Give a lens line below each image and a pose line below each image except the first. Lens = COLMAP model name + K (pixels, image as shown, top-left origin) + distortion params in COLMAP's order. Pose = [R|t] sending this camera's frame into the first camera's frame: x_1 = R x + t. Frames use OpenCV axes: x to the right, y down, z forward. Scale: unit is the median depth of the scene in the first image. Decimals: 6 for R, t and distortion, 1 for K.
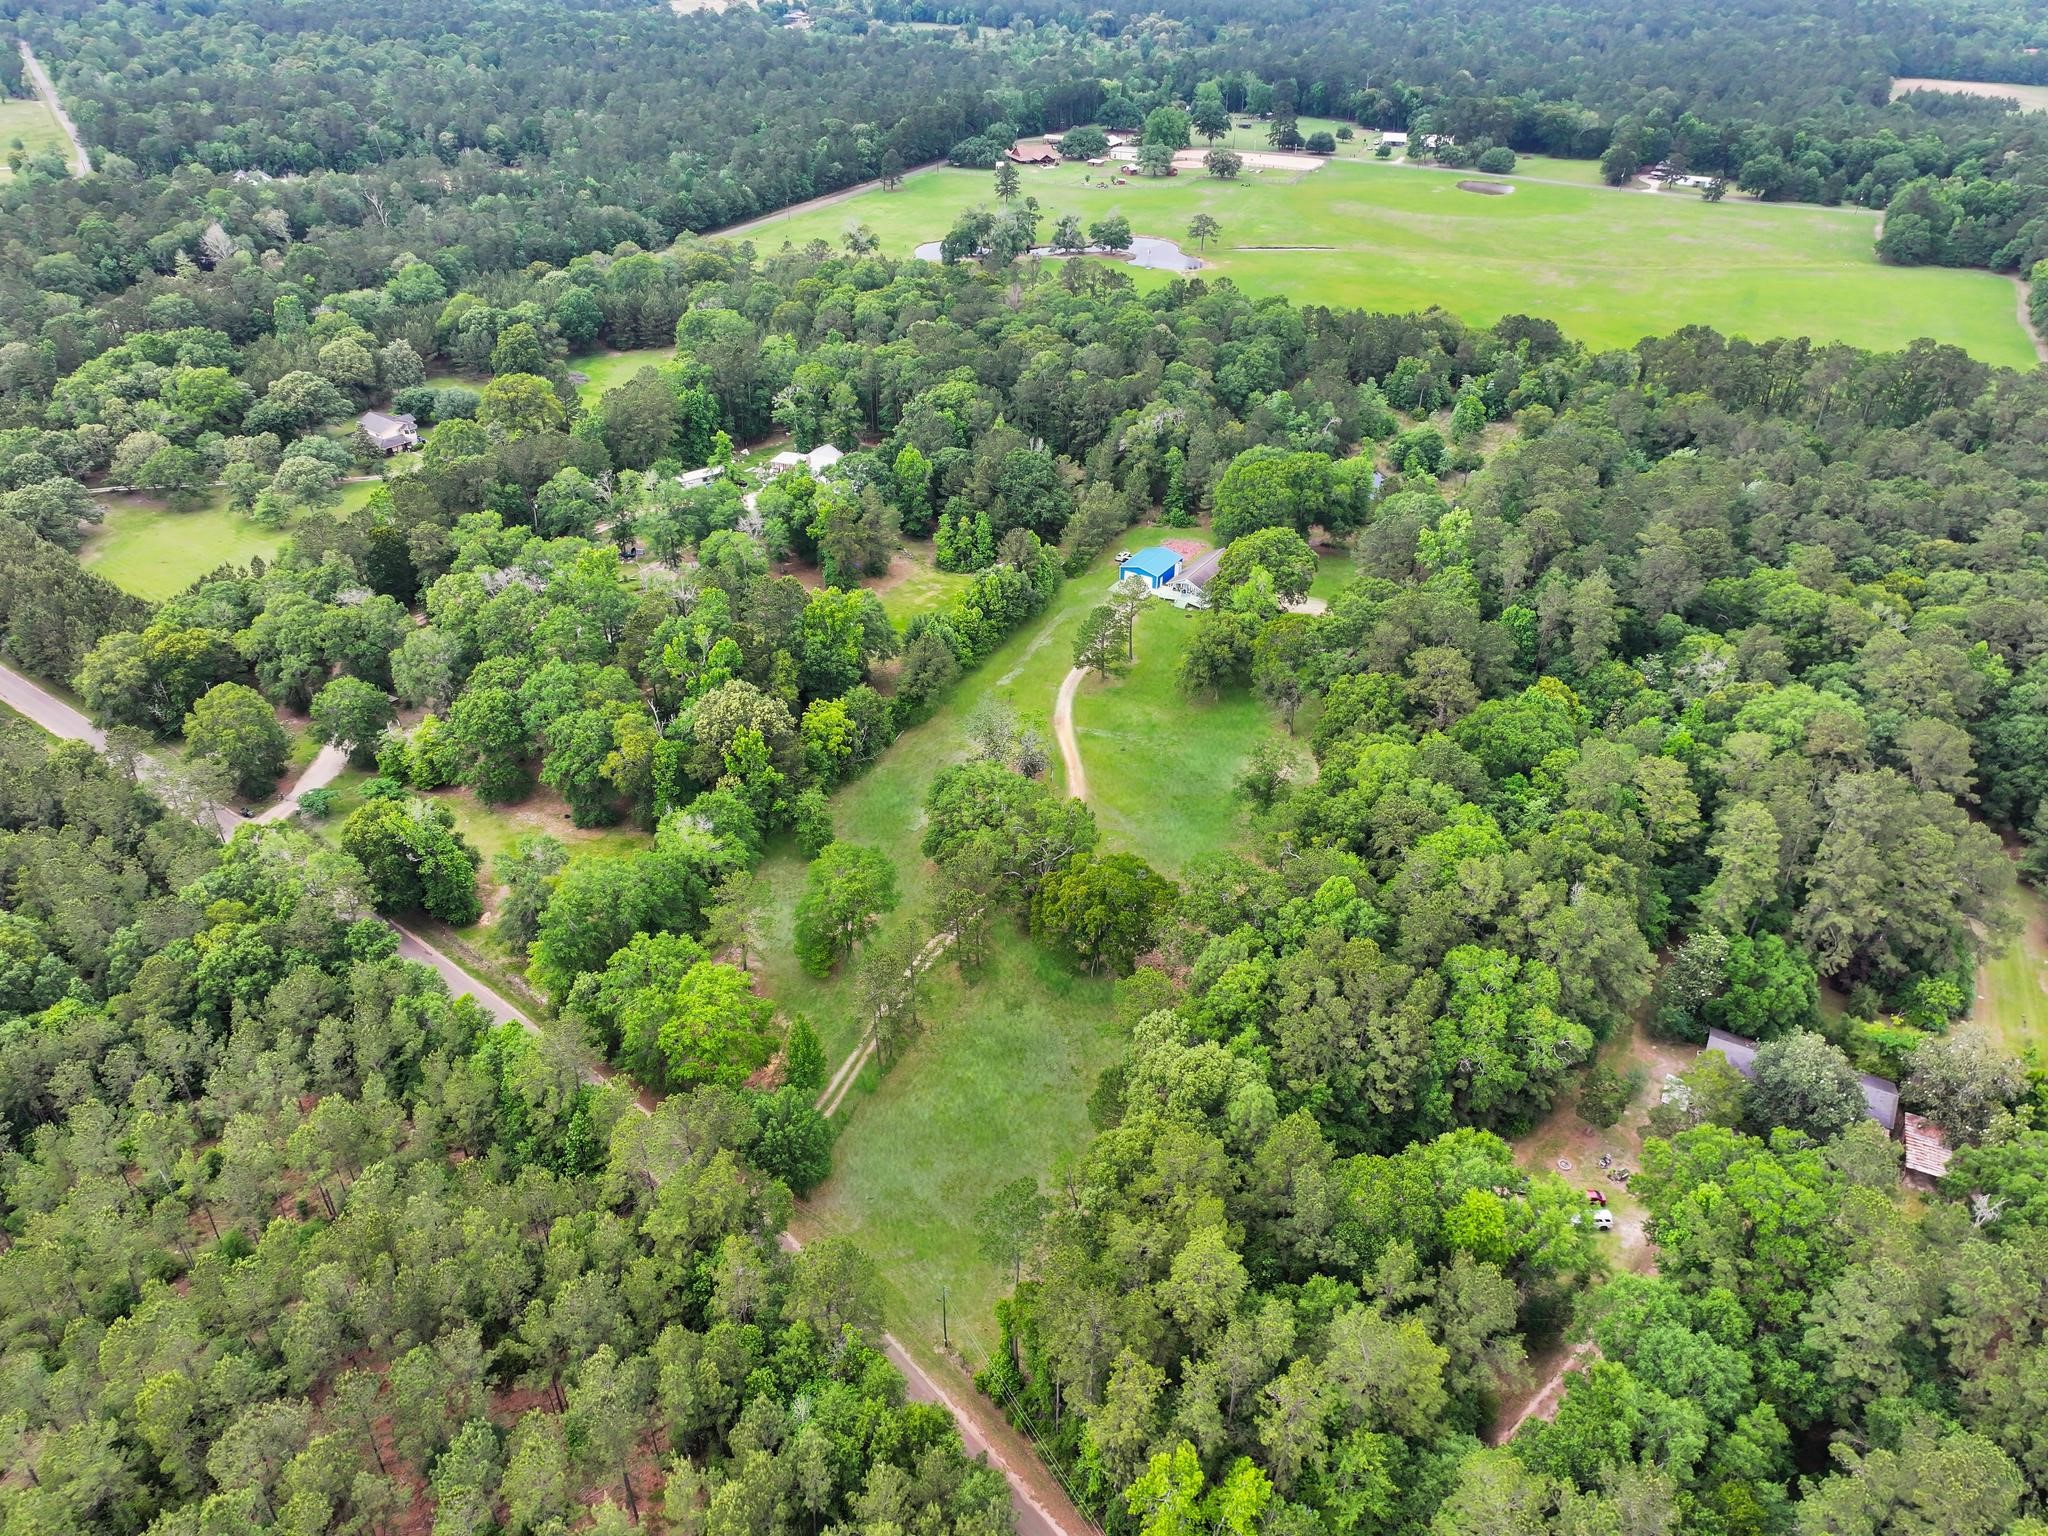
lens RADIAL K [[1475.3, 0, 1022.4], [0, 1475.3, 762.2], [0, 0, 1]] dist [0.019171, -0.004239]
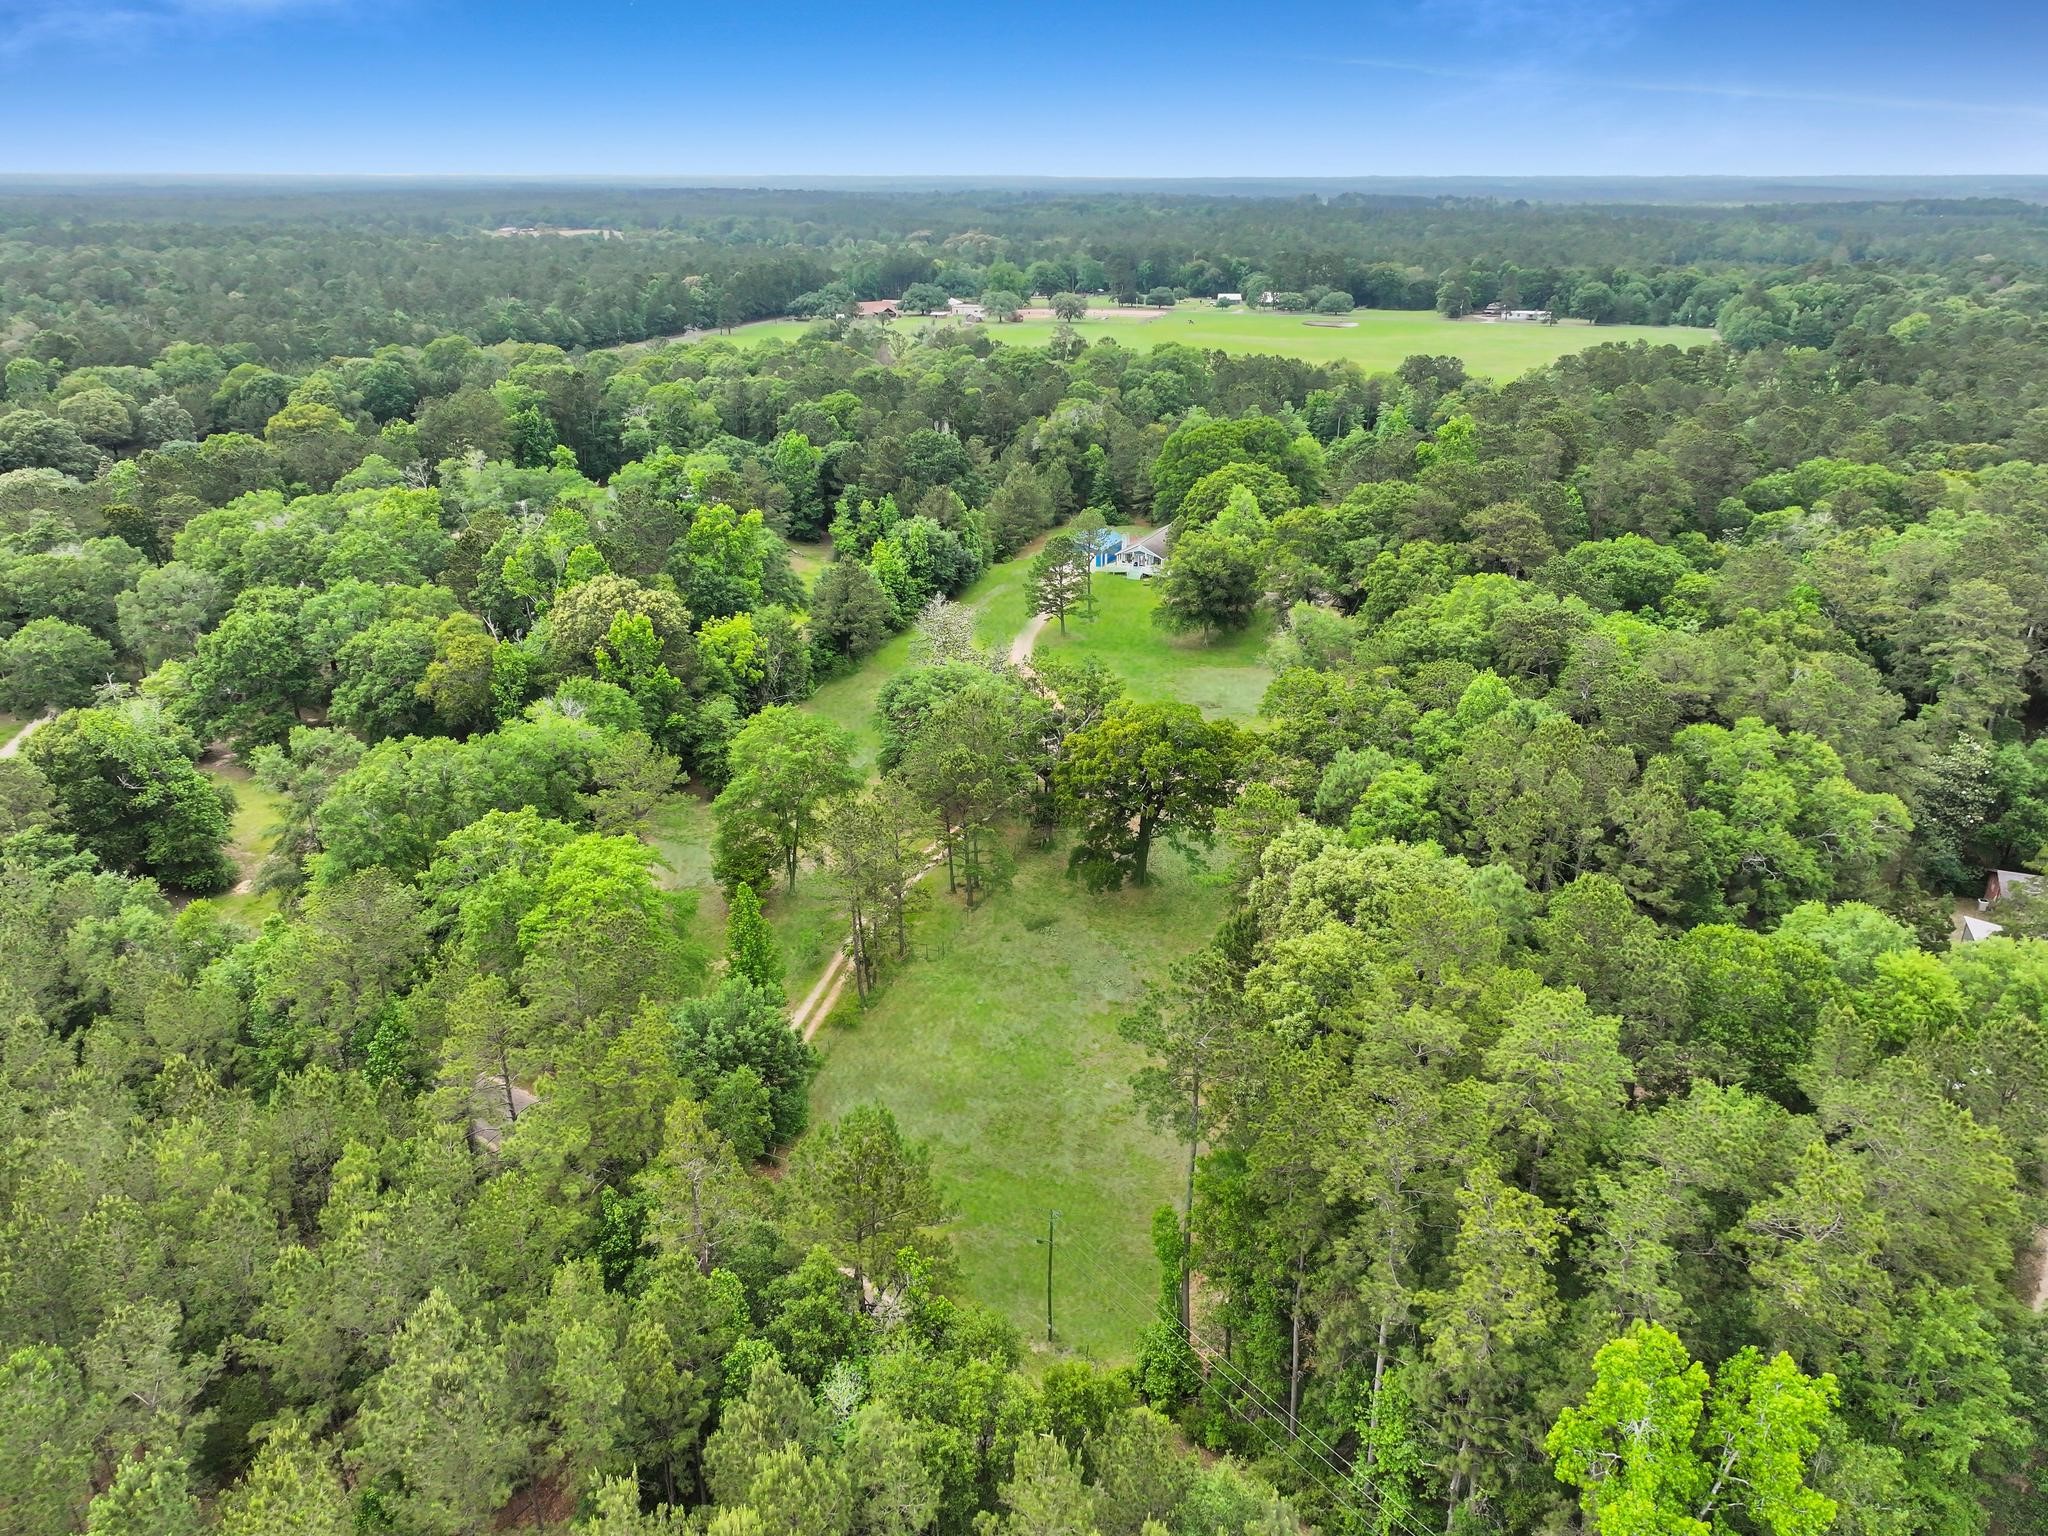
lens RADIAL K [[1475.3, 0, 1022.4], [0, 1475.3, 762.2], [0, 0, 1]] dist [0.019171, -0.004239]
pose [[0.991155, -0.054694, 0.120912, -0.077683], [0.076834, 0.979386, -0.186816, 0.183115], [-0.108202, 0.194454, 0.974926, 0.257184]]
